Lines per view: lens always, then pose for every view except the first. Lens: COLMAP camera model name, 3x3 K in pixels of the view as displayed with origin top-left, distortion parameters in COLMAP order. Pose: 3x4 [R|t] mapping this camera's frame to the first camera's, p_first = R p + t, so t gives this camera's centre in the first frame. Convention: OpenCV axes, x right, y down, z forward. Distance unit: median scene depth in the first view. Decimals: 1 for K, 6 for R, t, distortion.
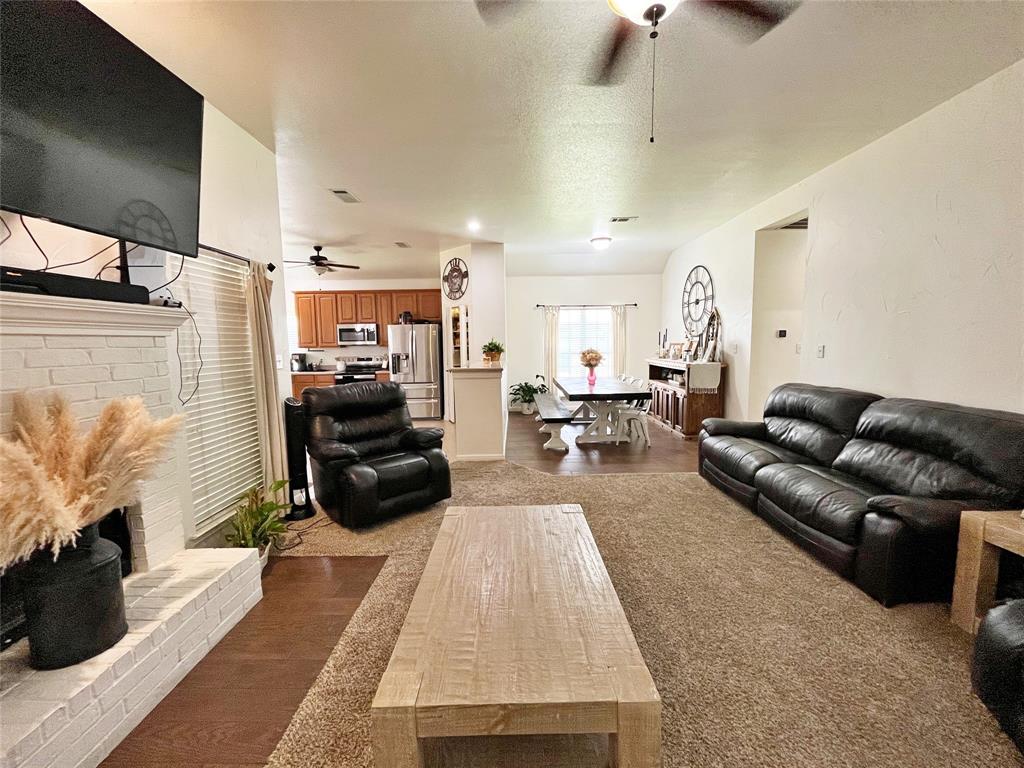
lens RADIAL K [[415.0, 0, 512.9], [0, 415.0, 383.0], [0, 0, 1]] dist [-0.005345, 0.000569]
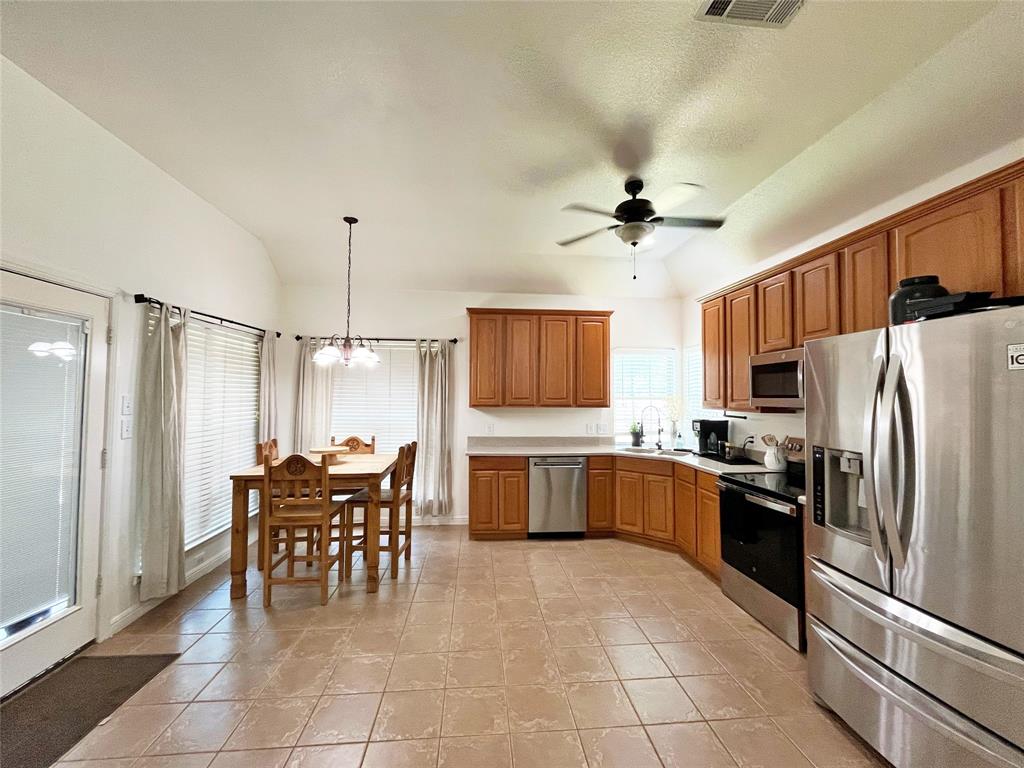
lens RADIAL K [[415.0, 0, 511.3], [0, 415.0, 384.1], [0, 0, 1]] dist [-0.005345, 0.000569]
pose [[0.093801, -0.013992, -0.995493, -0.045186], [-0.111610, 0.993450, -0.024480, -0.087913], [0.989315, 0.113404, 0.091625, 0.832258]]
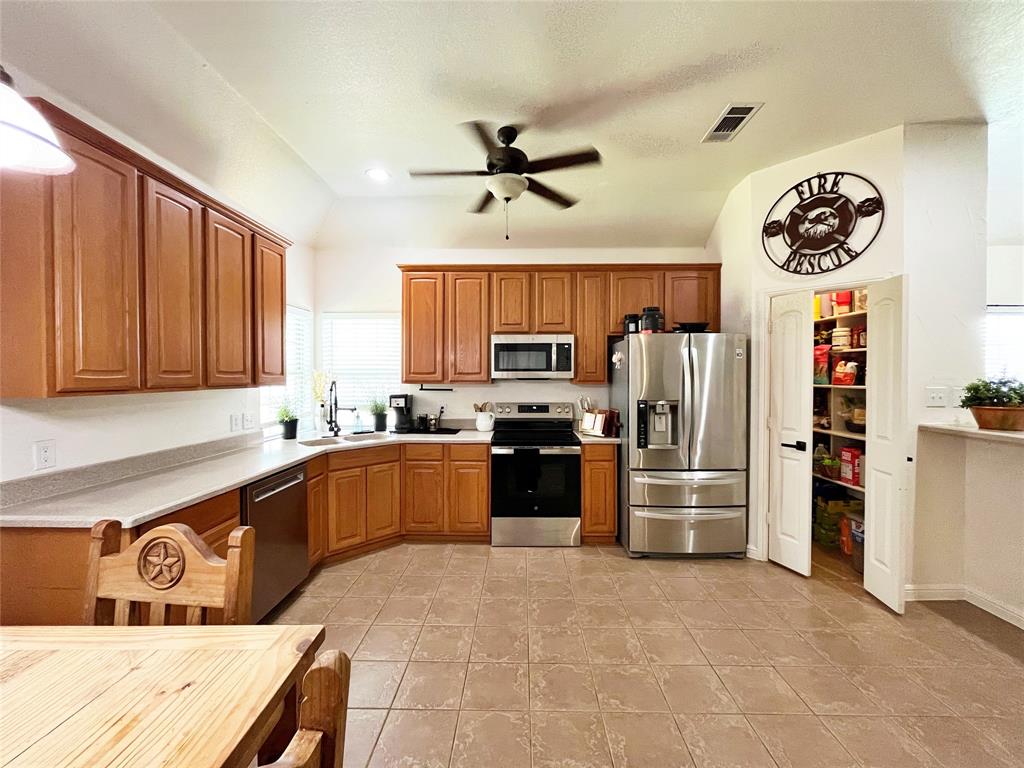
lens RADIAL K [[415.0, 0, 513.1], [0, 415.0, 382.8], [0, 0, 1]] dist [-0.005345, 0.000569]
pose [[0.999818, 0.014871, -0.011935, -0.446221], [-0.015881, 0.995856, -0.089542, -0.051788], [0.010554, 0.089715, 0.995912, 0.610756]]
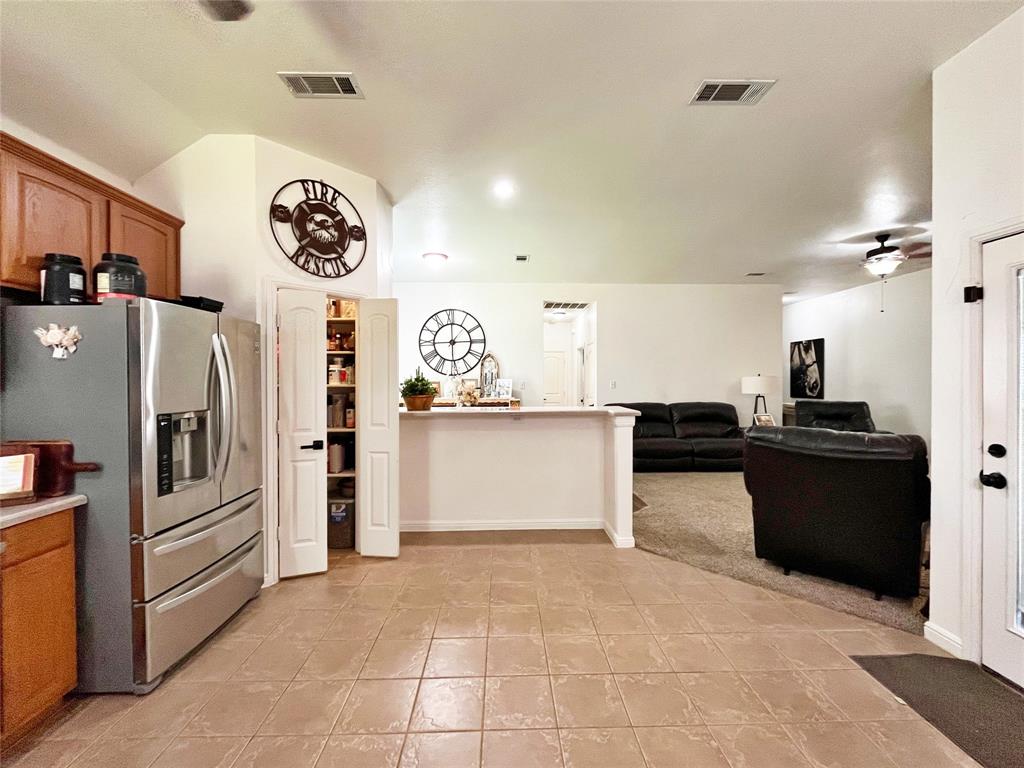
lens RADIAL K [[415.0, 0, 510.0], [0, 415.0, 381.1], [0, 0, 1]] dist [-0.005345, 0.000569]
pose [[-0.025291, 0.009117, 0.999639, -0.585908], [0.104092, 0.994547, -0.006437, -0.071912], [-0.994246, 0.103892, -0.026102, 0.850229]]
